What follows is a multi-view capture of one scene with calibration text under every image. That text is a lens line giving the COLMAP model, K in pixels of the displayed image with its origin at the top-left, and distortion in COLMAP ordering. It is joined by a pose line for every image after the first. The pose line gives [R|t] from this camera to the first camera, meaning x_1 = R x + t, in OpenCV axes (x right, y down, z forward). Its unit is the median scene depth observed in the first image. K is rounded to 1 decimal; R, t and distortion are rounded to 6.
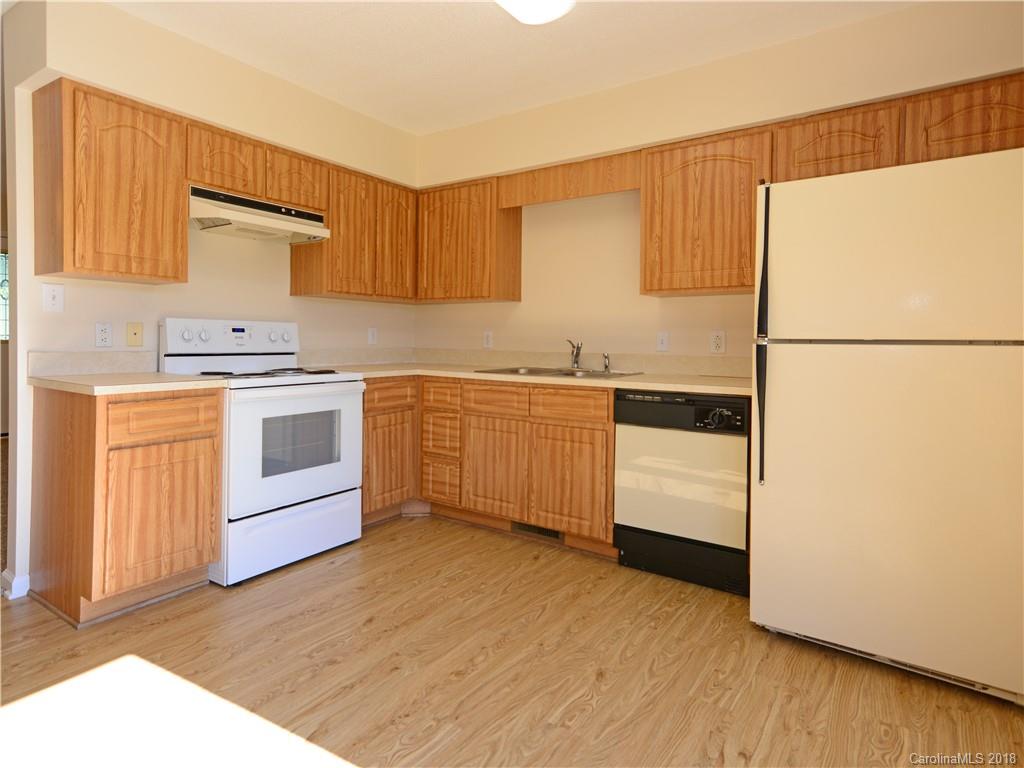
lens RADIAL K [[588.3, 0, 484.4], [0, 588.3, 344.5], [0, 0, 1]] dist [0.036119, -0.000235]
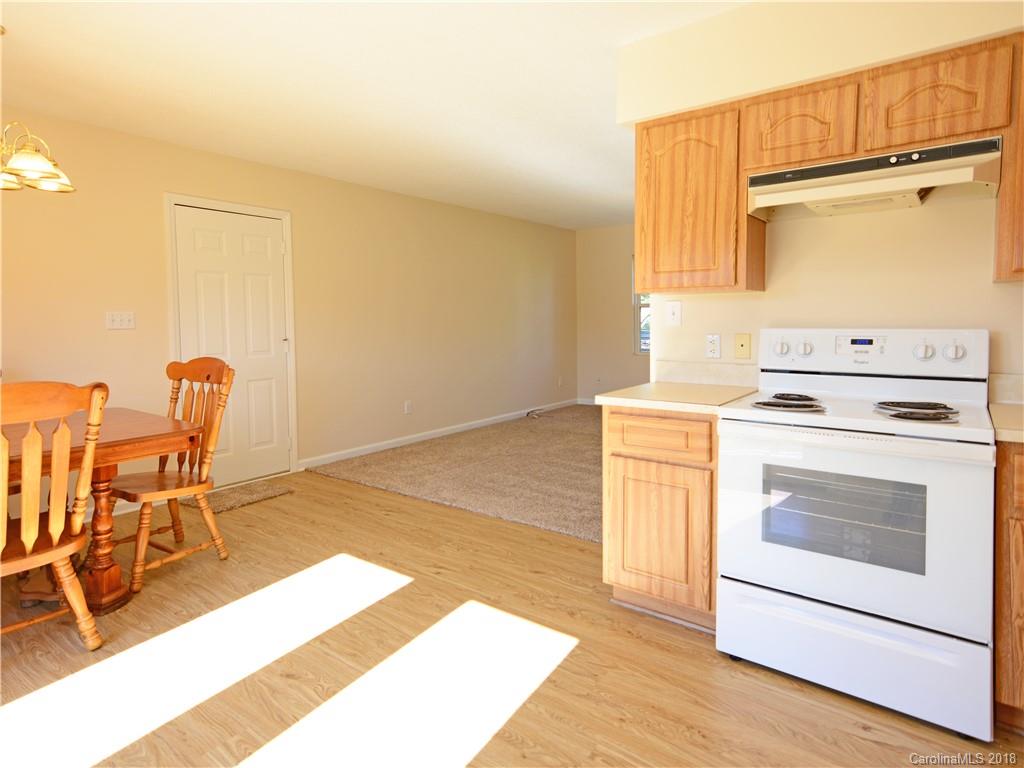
lens RADIAL K [[588.3, 0, 484.4], [0, 588.3, 344.5], [0, 0, 1]] dist [0.036119, -0.000235]
pose [[-0.032594, 0.028872, -0.999052, 0.398944], [0.001750, 0.999583, 0.028831, -0.051300], [0.999467, -0.000809, -0.032630, 0.672374]]
